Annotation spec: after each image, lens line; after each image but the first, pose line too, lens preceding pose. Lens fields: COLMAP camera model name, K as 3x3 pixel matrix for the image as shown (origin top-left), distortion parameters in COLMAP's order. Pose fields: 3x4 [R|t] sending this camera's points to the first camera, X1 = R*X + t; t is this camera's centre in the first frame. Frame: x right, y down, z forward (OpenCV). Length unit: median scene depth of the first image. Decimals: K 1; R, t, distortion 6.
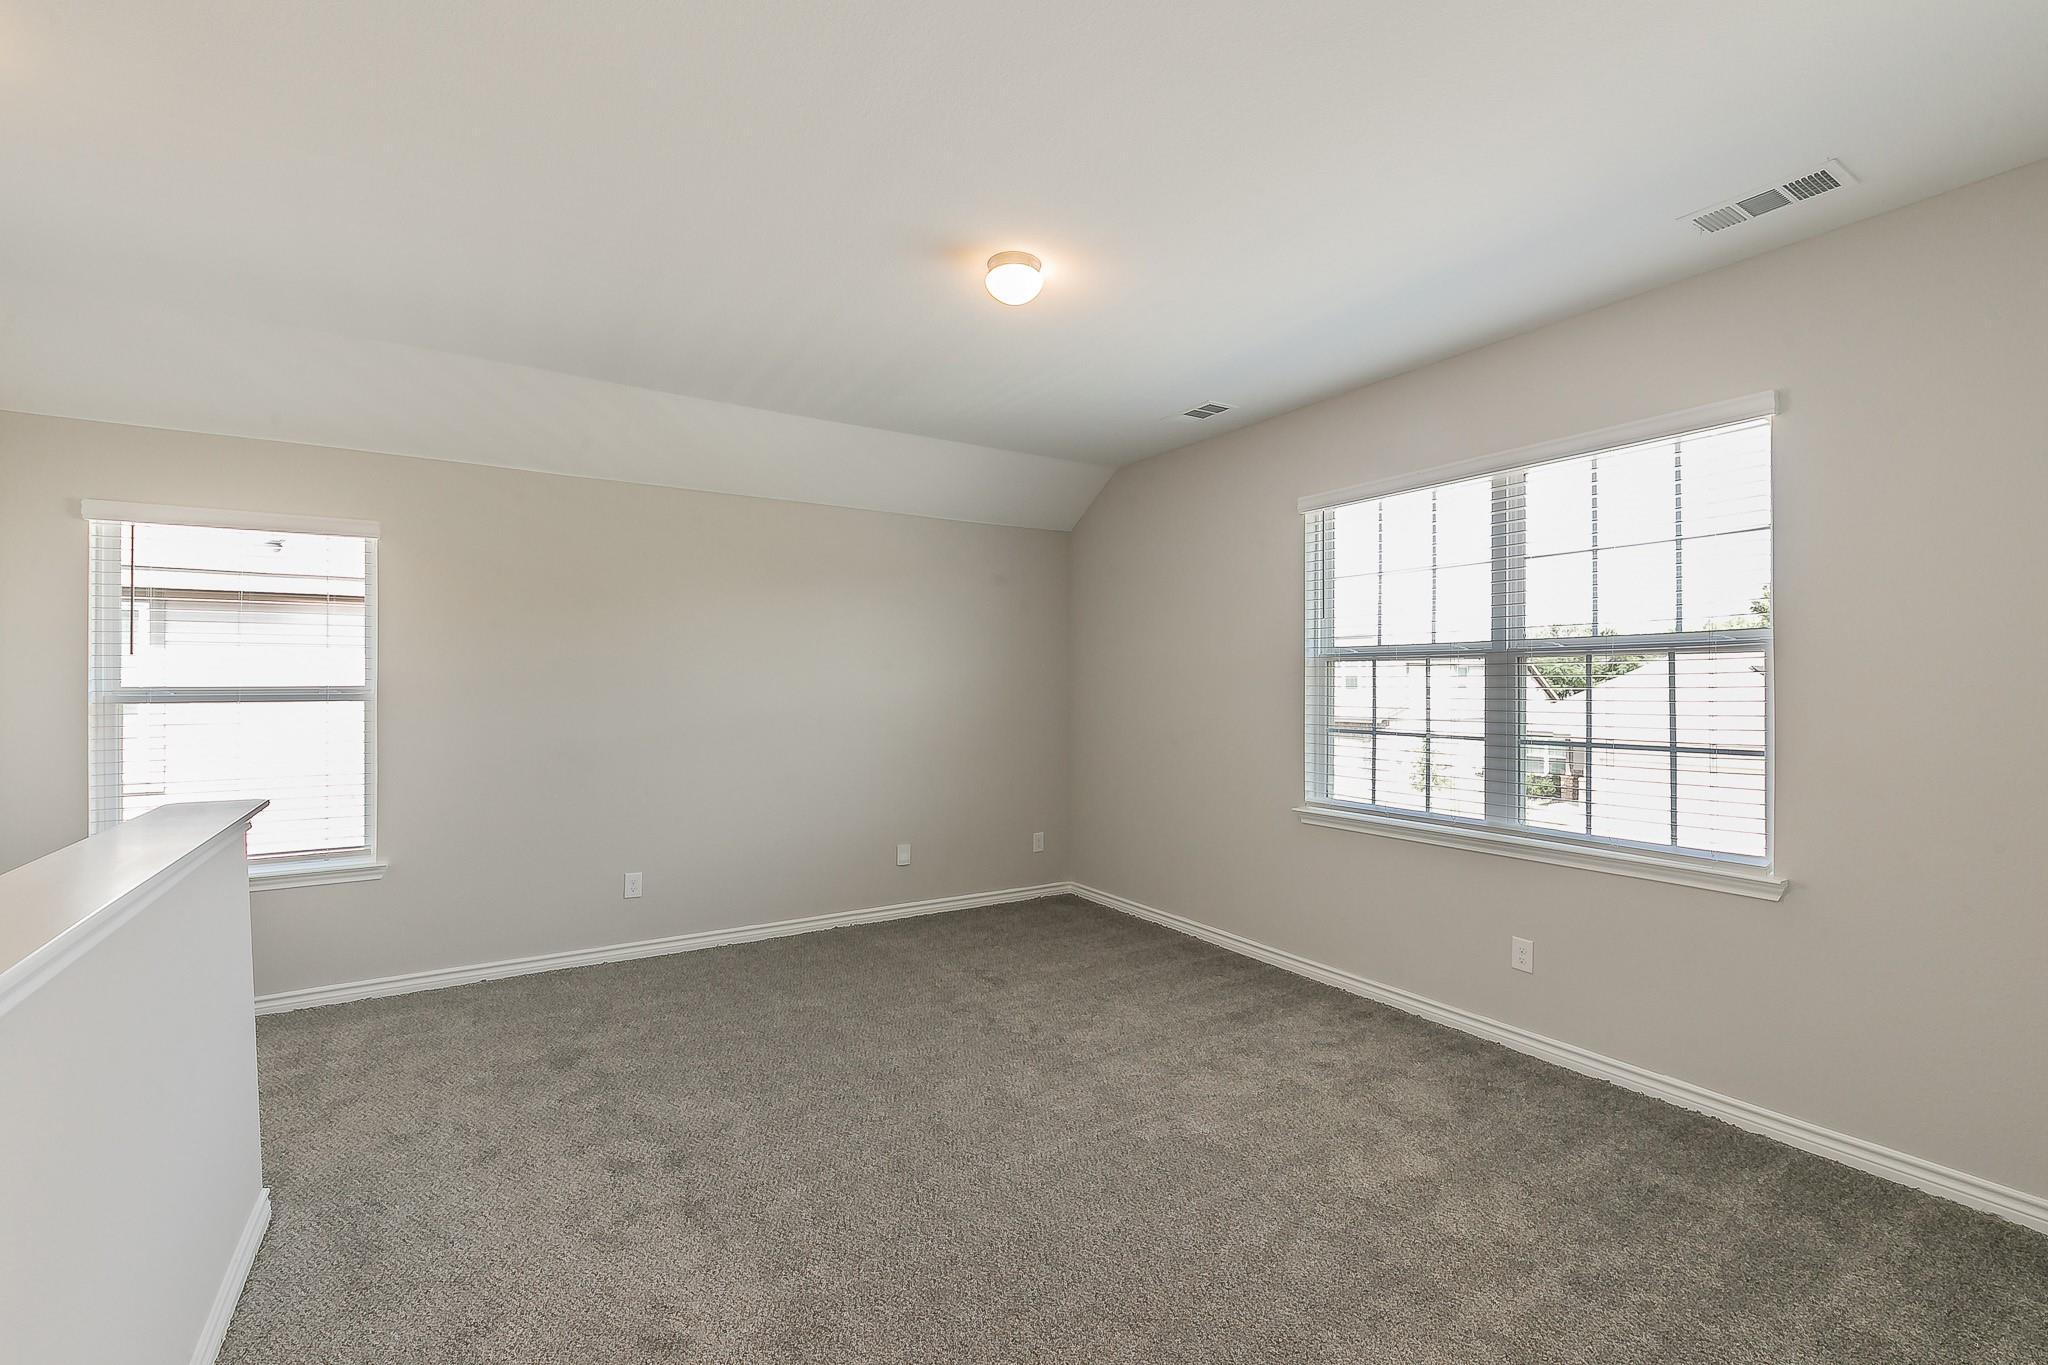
lens RADIAL K [[889.0, 0, 1015.2], [0, 889.0, 689.8], [0, 0, 1]] dist [-0.000735, -0.000067]
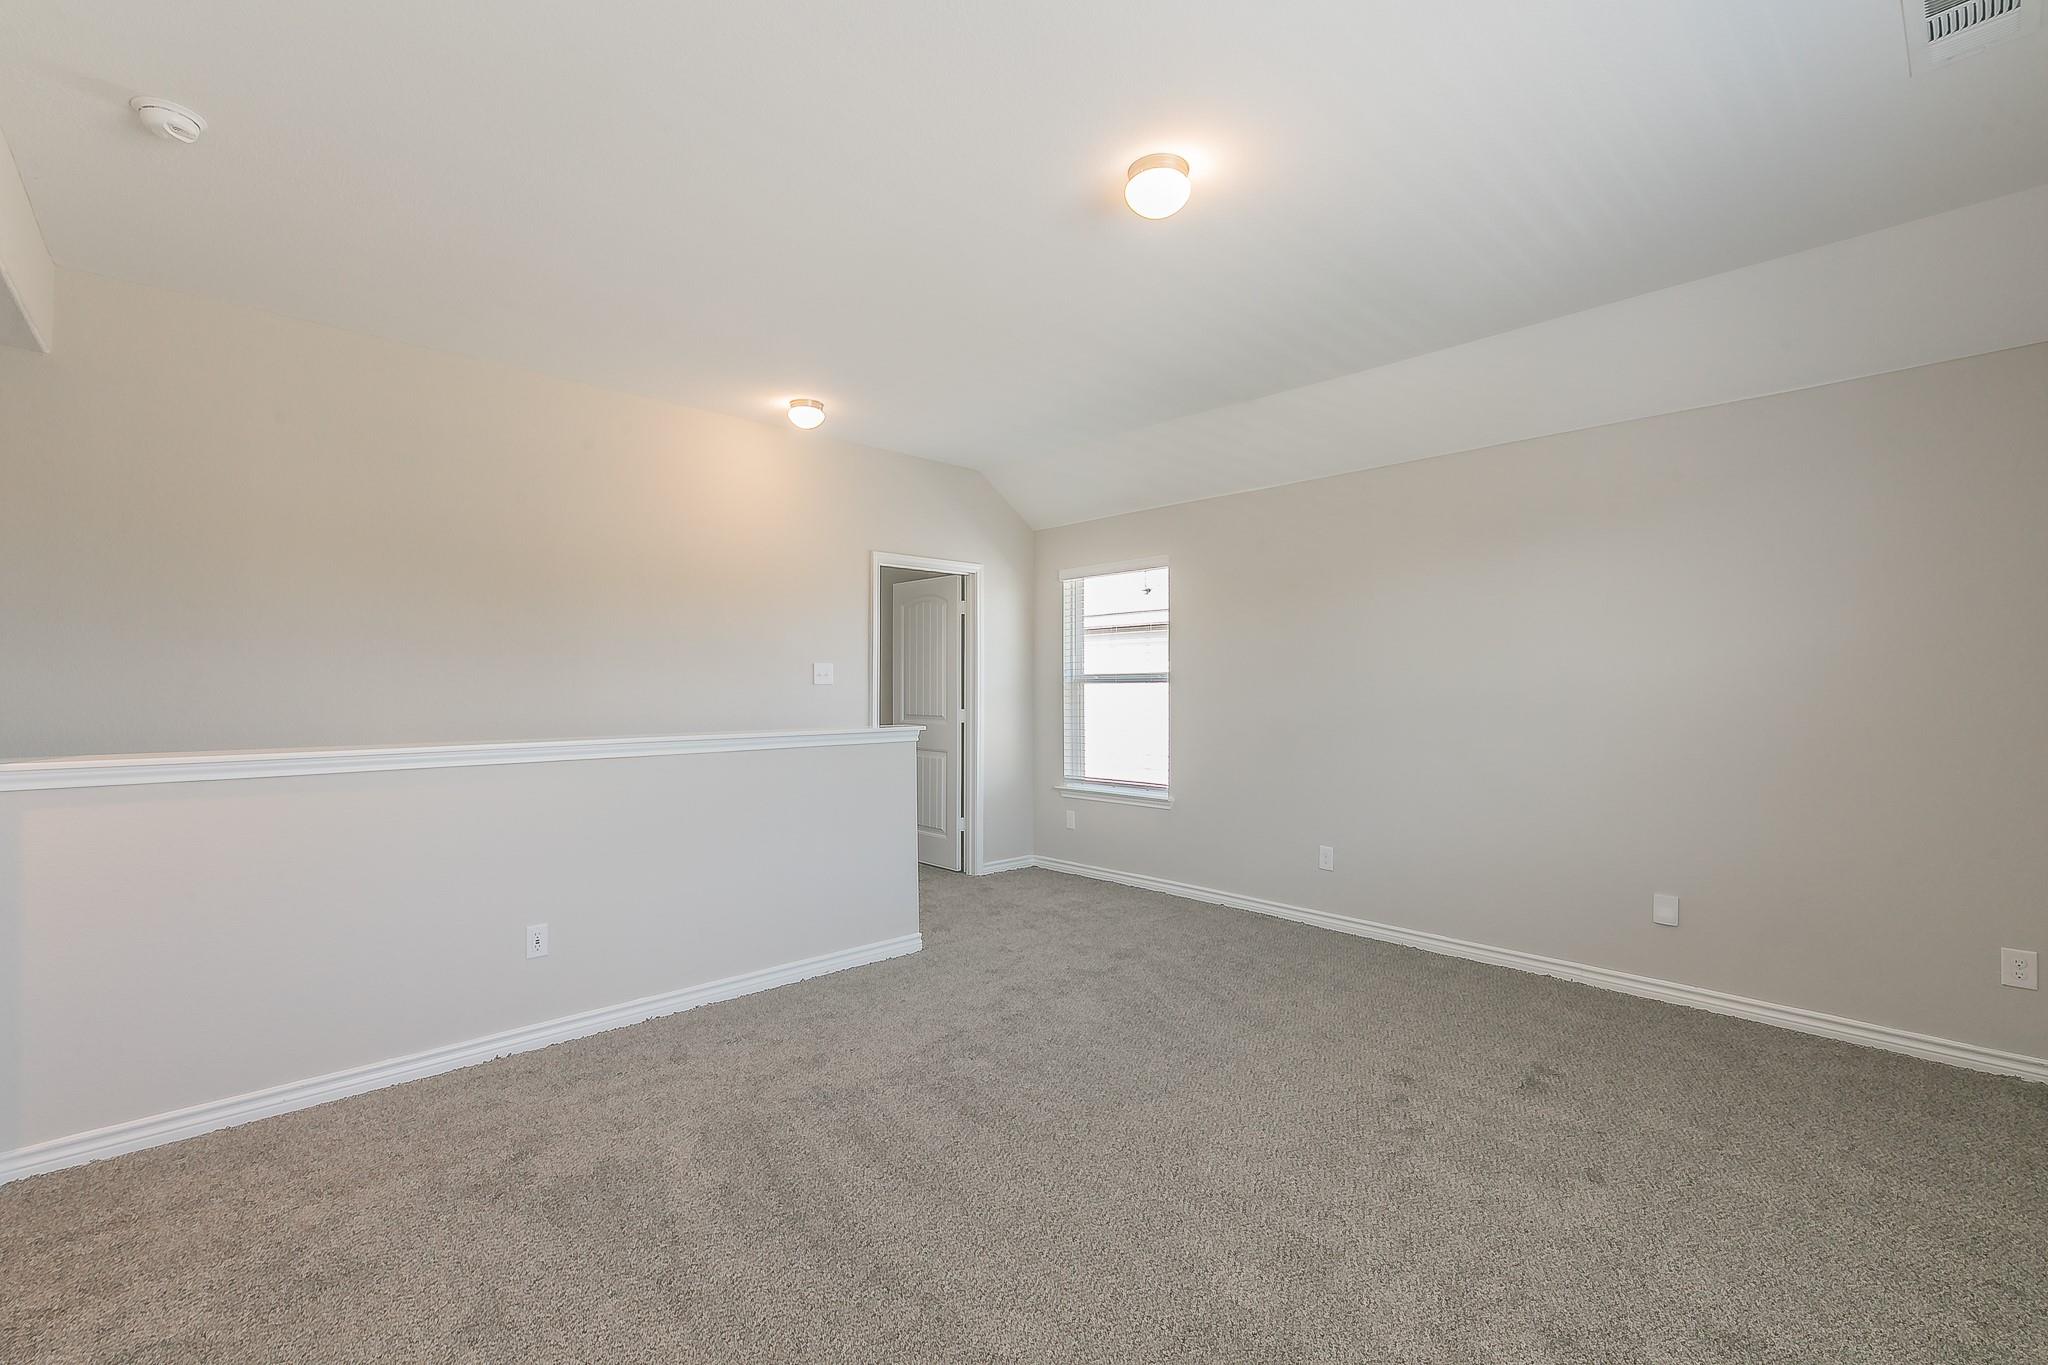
lens RADIAL K [[886.8, 0, 1024.0], [0, 886.8, 682.5], [0, 0, 1]] dist [0.000344, 0.000055]
pose [[0.181226, -0.007739, -0.983411, 0.649333], [-0.009226, 0.999912, -0.009569, 0.030225], [0.983398, 0.010807, 0.181138, 0.546604]]
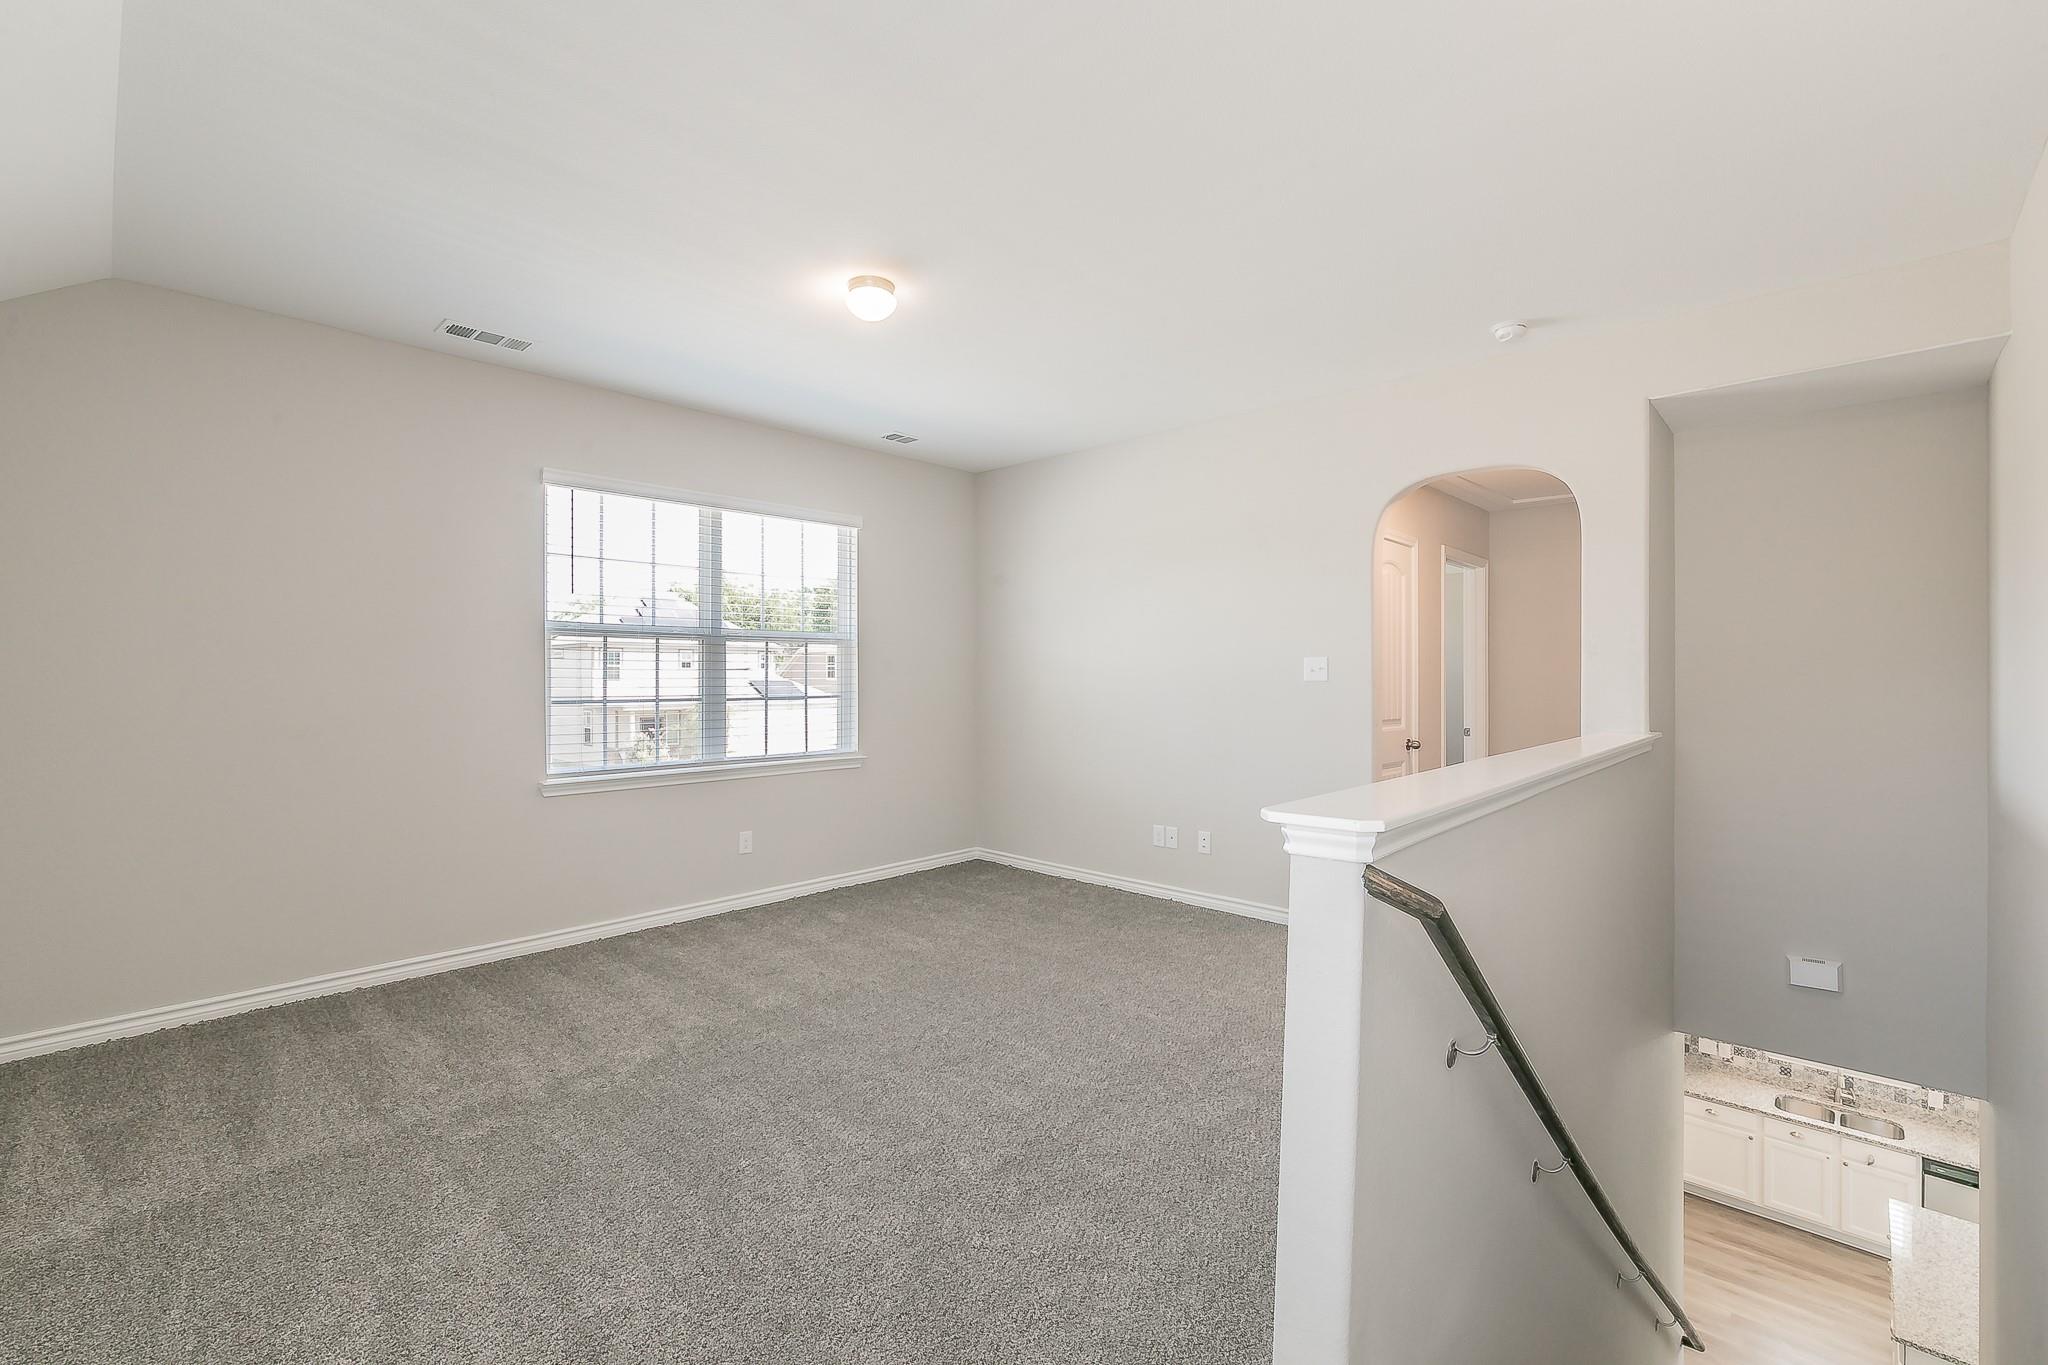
lens RADIAL K [[886.8, 0, 1024.0], [0, 886.8, 682.5], [0, 0, 1]] dist [0.000344, 0.000055]
pose [[-0.249996, -0.012108, 0.968171, -0.893398], [0.005771, 0.999885, 0.013995, 0.012988], [-0.968230, 0.009086, -0.249897, 0.844633]]
